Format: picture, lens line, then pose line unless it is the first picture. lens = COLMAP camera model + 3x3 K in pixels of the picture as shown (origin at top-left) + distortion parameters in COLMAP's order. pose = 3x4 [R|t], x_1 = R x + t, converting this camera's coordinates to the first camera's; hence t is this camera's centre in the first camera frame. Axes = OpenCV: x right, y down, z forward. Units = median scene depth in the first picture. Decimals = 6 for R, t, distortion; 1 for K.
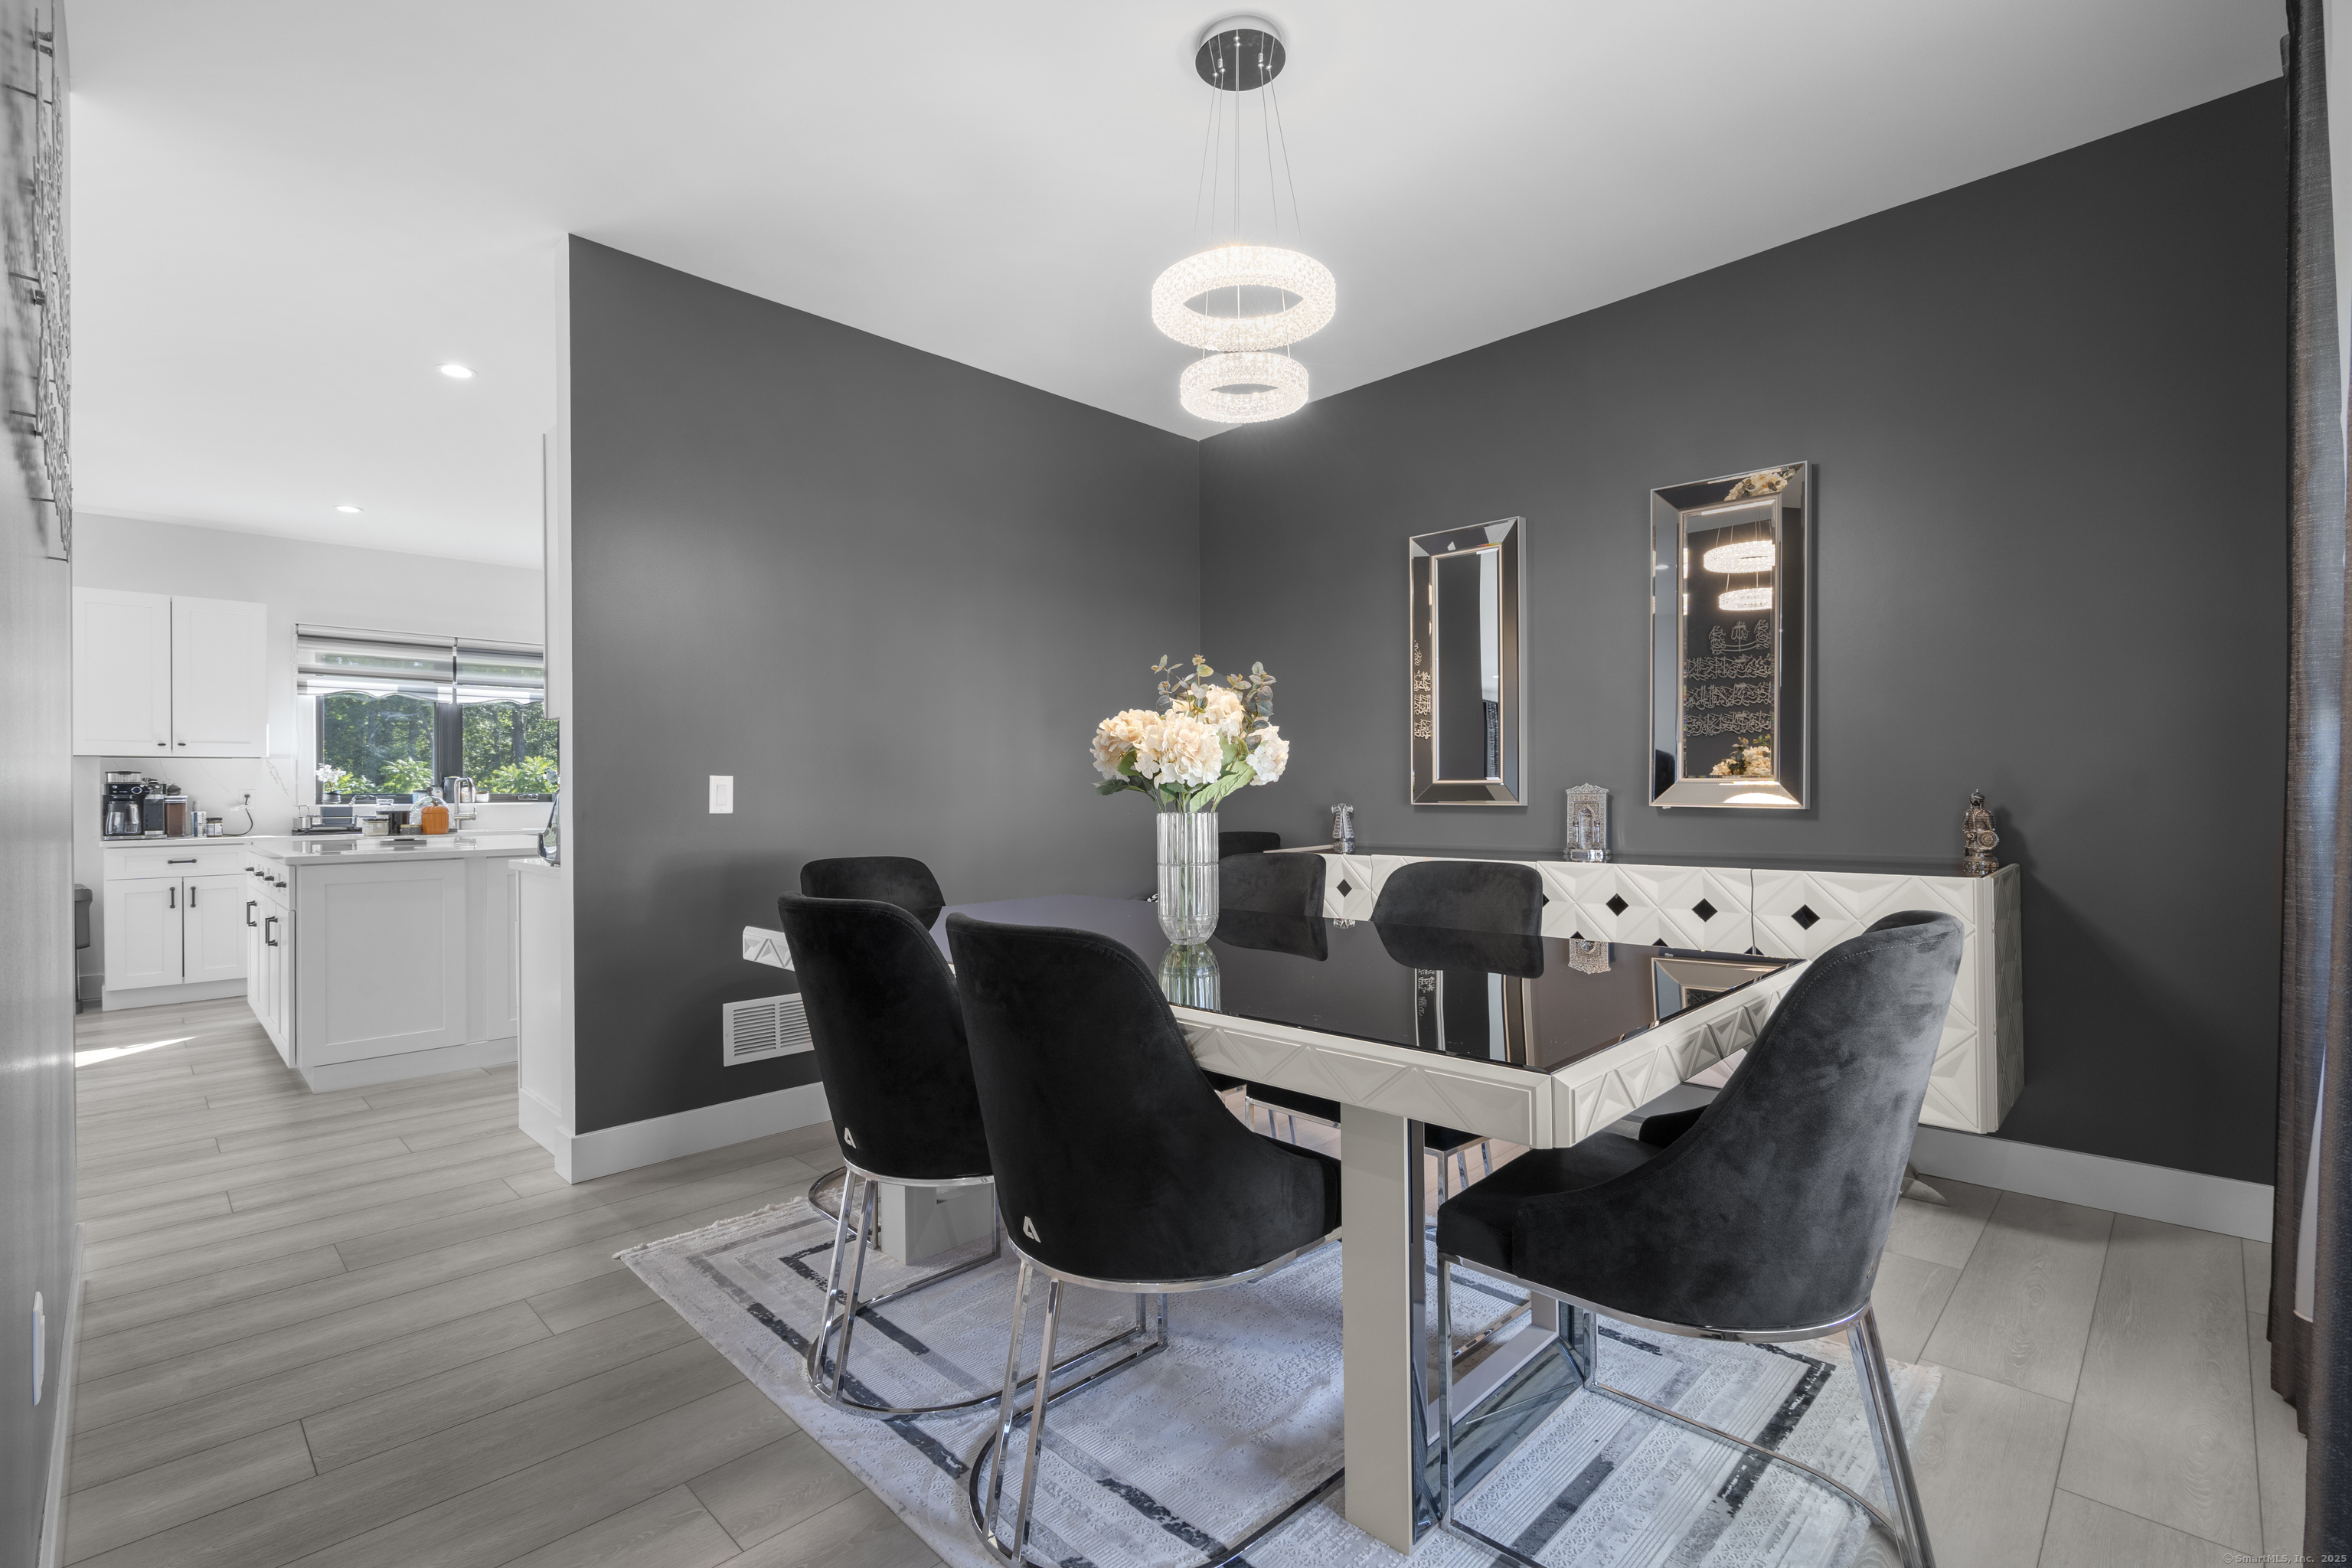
lens RADIAL K [[1050.8, 0, 1184.5], [0, 1050.8, 788.4], [0, 0, 1]] dist [-0.008845, -0.000266]
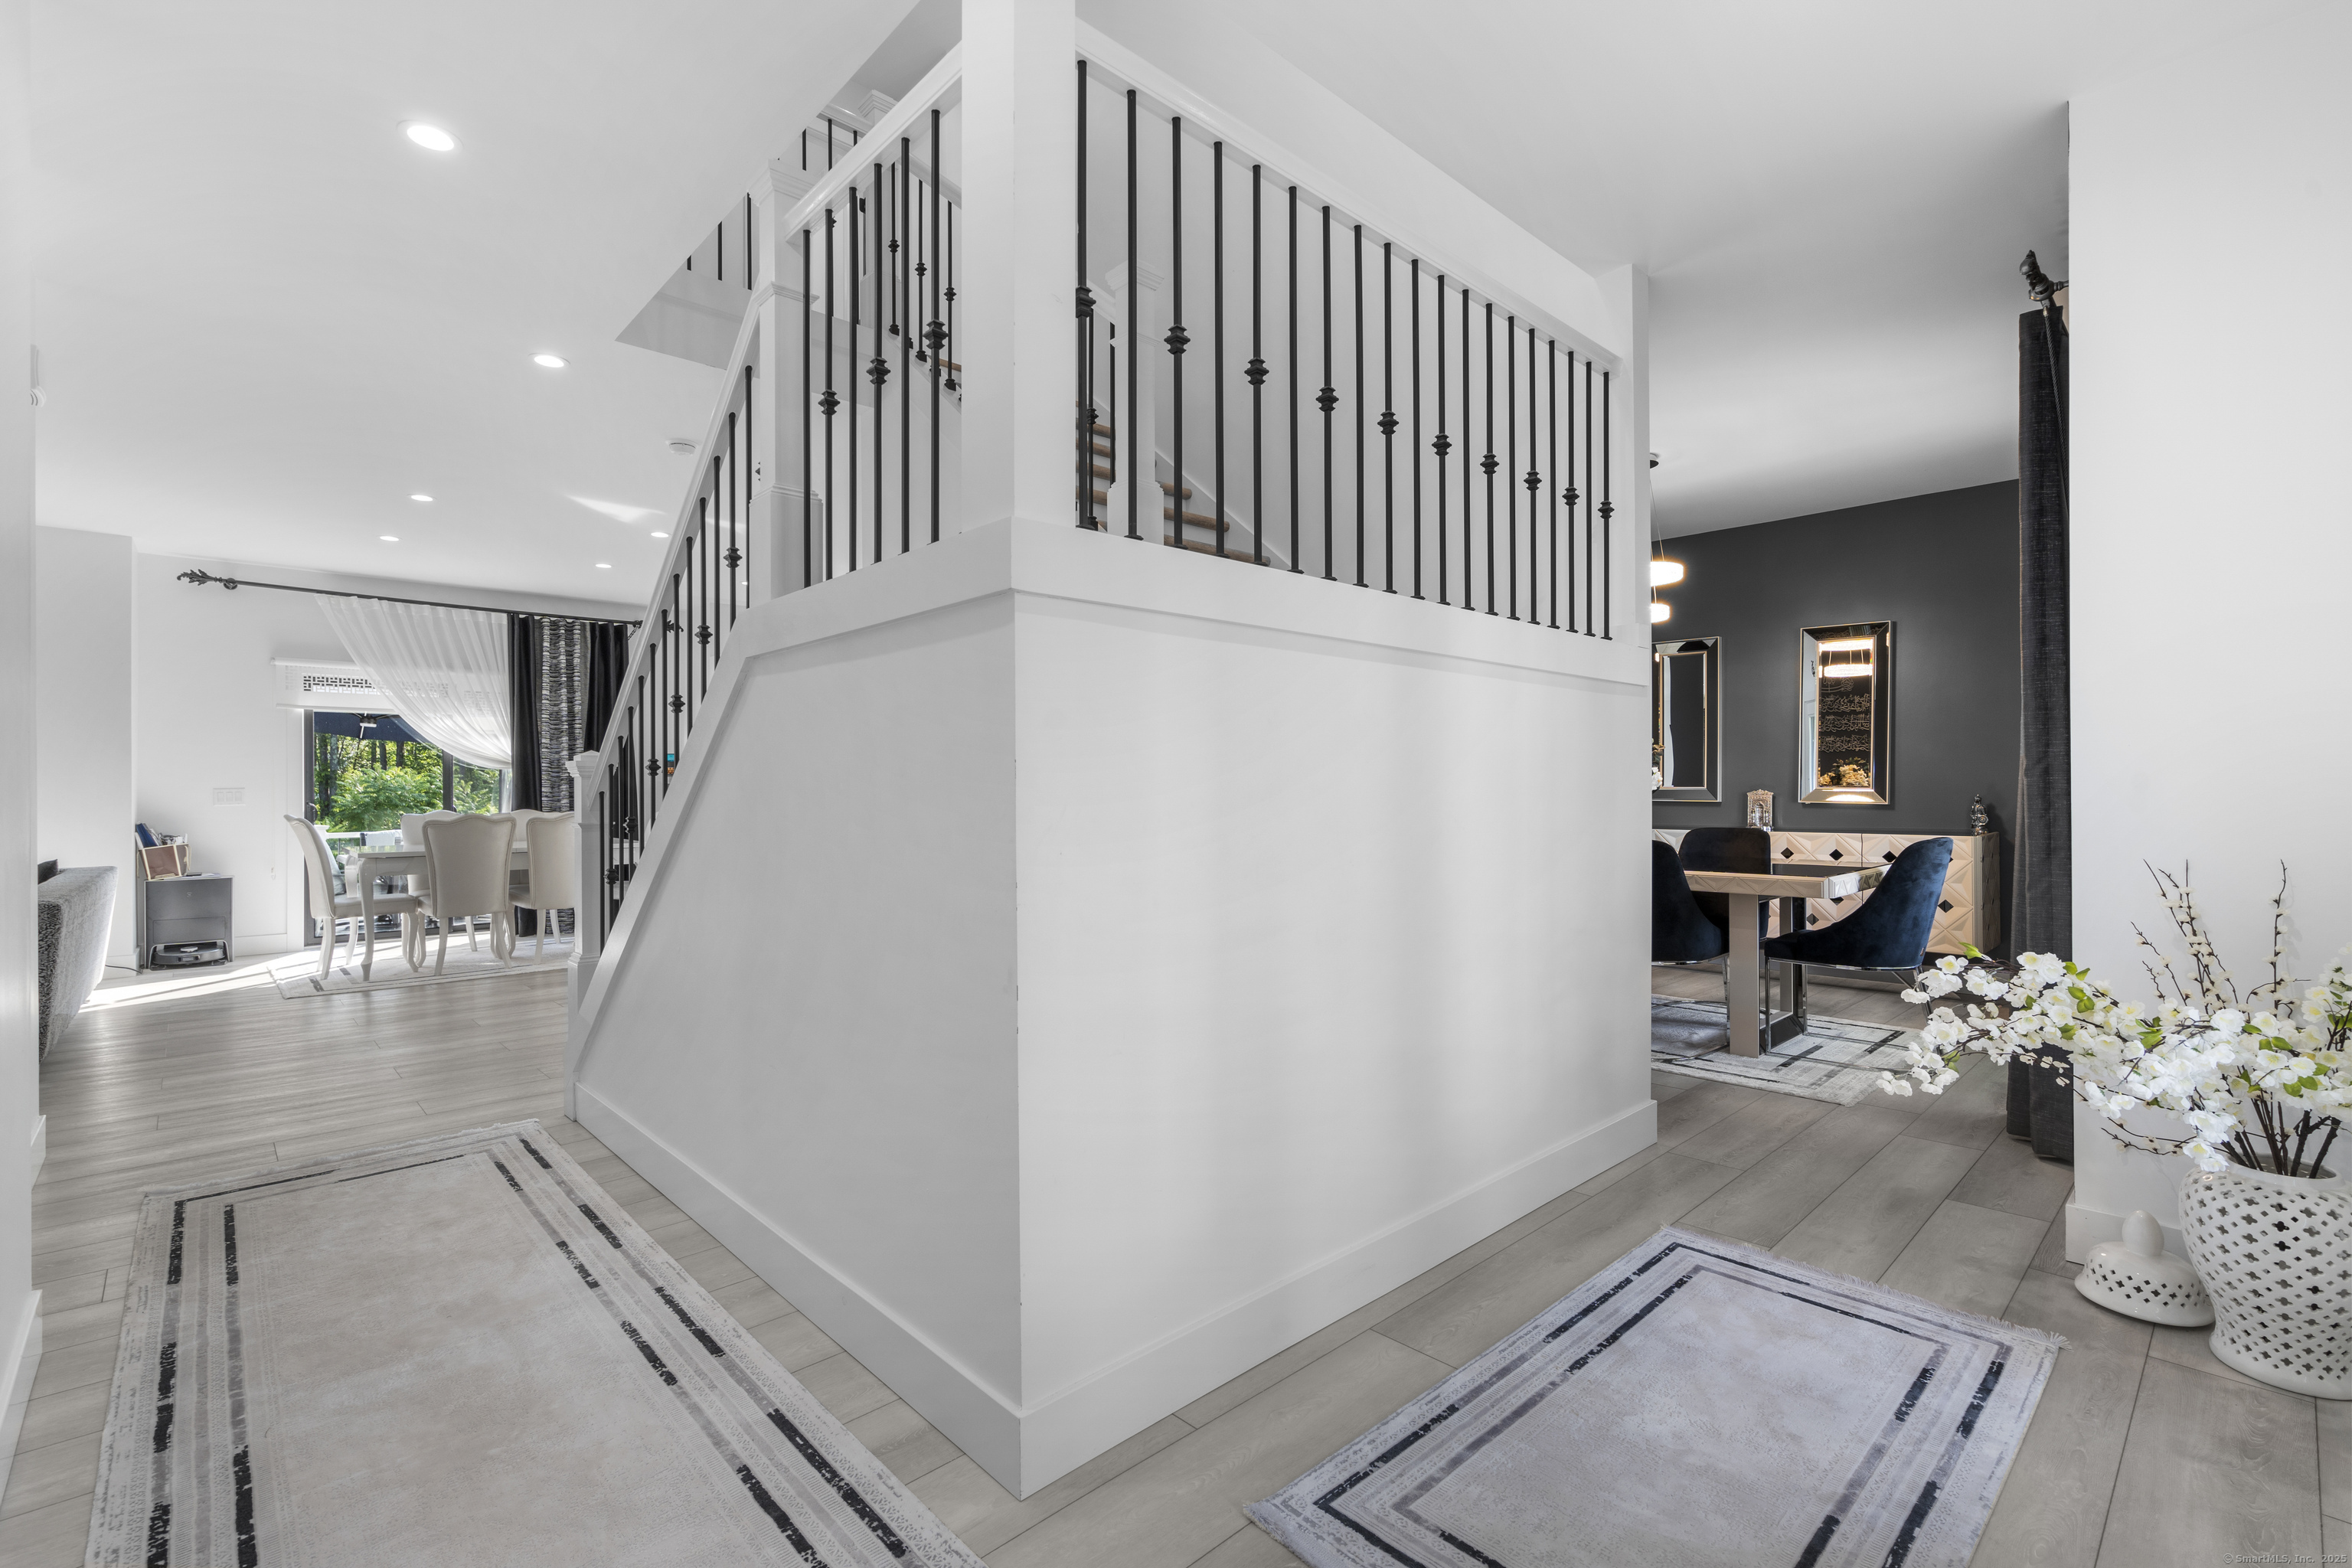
lens RADIAL K [[1050.8, 0, 1169.9], [0, 1050.8, 789.3], [0, 0, 1]] dist [-0.008845, -0.000266]
pose [[0.998955, 0.005900, -0.045327, -0.696565], [-0.005735, 0.999976, 0.003773, -0.008277], [0.045348, -0.003509, 0.998965, -1.067890]]
